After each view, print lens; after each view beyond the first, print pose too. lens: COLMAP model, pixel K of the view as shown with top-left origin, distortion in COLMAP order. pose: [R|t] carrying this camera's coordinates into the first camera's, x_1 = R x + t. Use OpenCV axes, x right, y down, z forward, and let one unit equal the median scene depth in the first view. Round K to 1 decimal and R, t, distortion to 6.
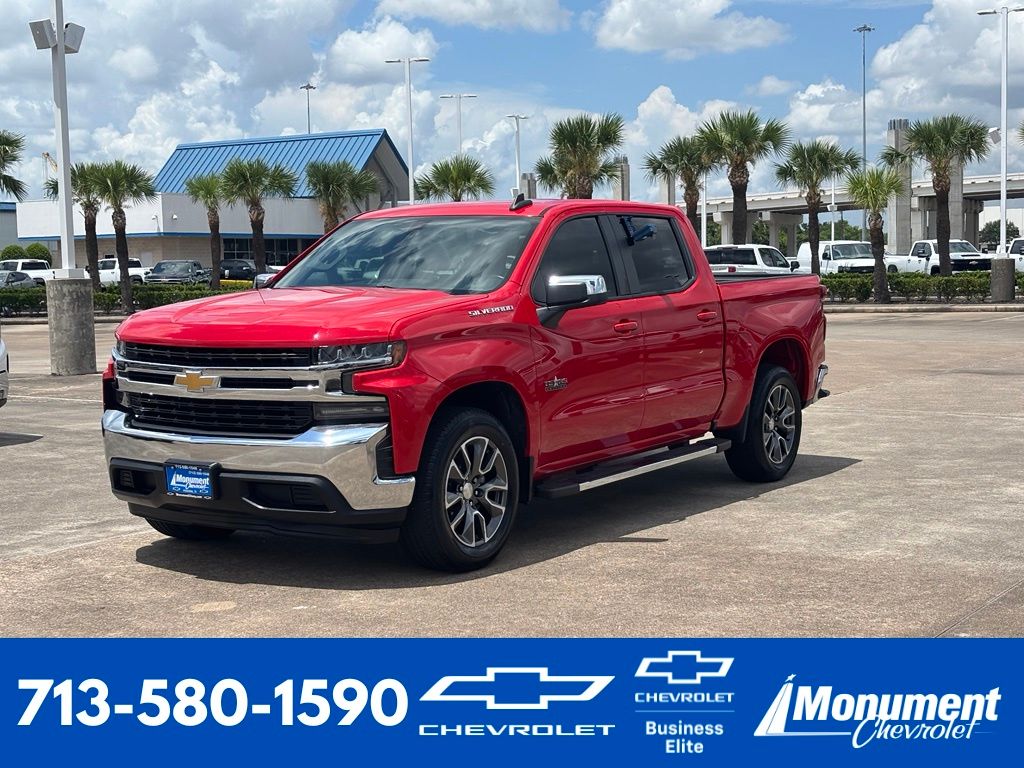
lens RADIAL K [[1550.4, 0, 512.0], [0, 1550.4, 384.0], [0, 0, 1]] dist [0.000831, -0.006478]
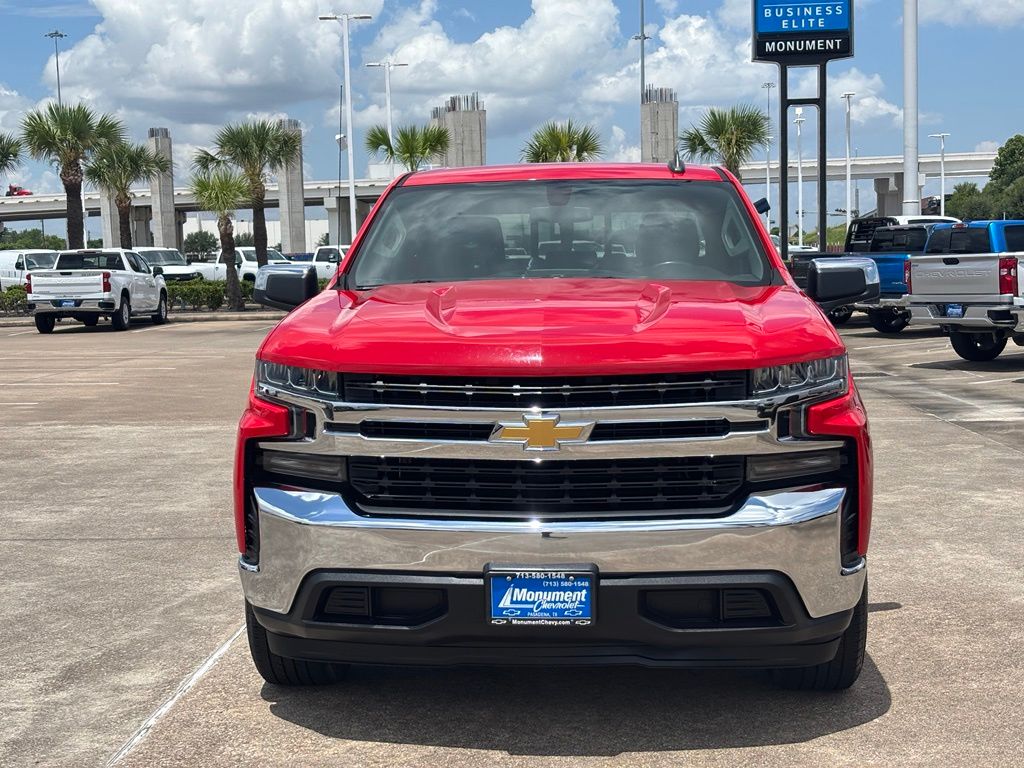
lens RADIAL K [[1497.4, 0, 483.2], [0, 1497.4, 433.4], [0, 0, 1]] dist [0.202073, -0.688907]
pose [[0.870270, -0.054493, 0.489552, -0.094644], [0.041105, 0.998429, 0.038065, -0.004555], [-0.490857, -0.013004, 0.871143, 0.093020]]
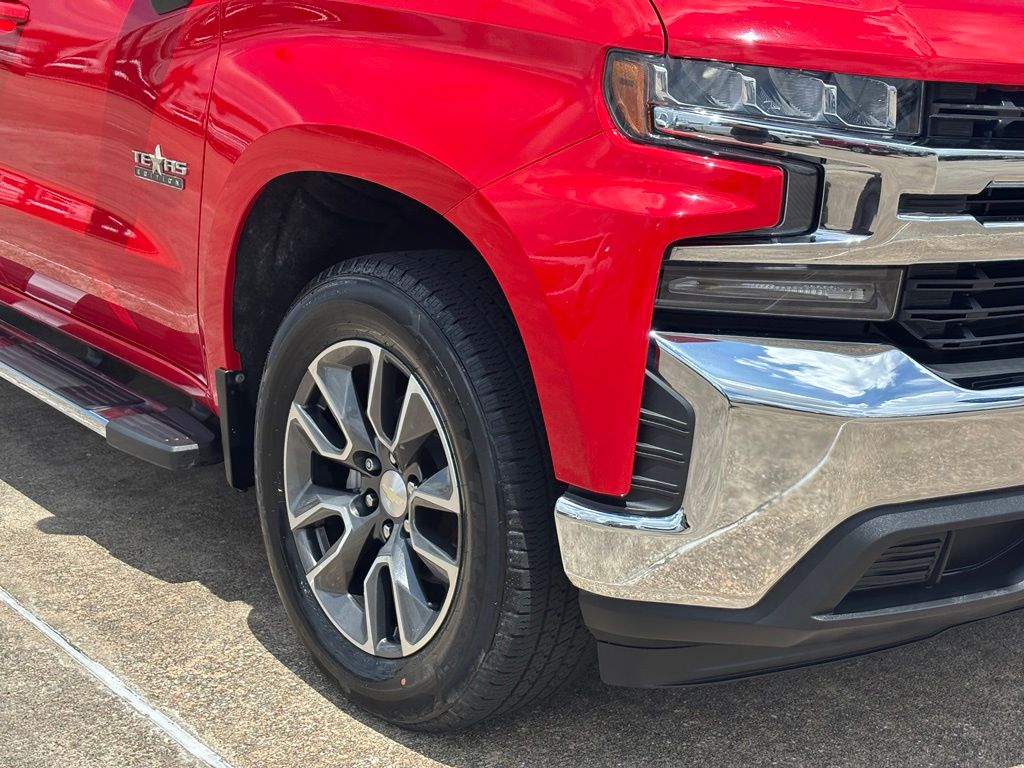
lens RADIAL K [[1539.4, 0, 512.0], [0, 1539.4, 384.0], [0, 0, 1]] dist [0.220775, -0.766475]
pose [[0.305378, -0.206985, 0.929463, -0.105216], [0.032347, 0.977781, 0.207117, -0.006772], [-0.951682, -0.033183, 0.305288, 0.192997]]
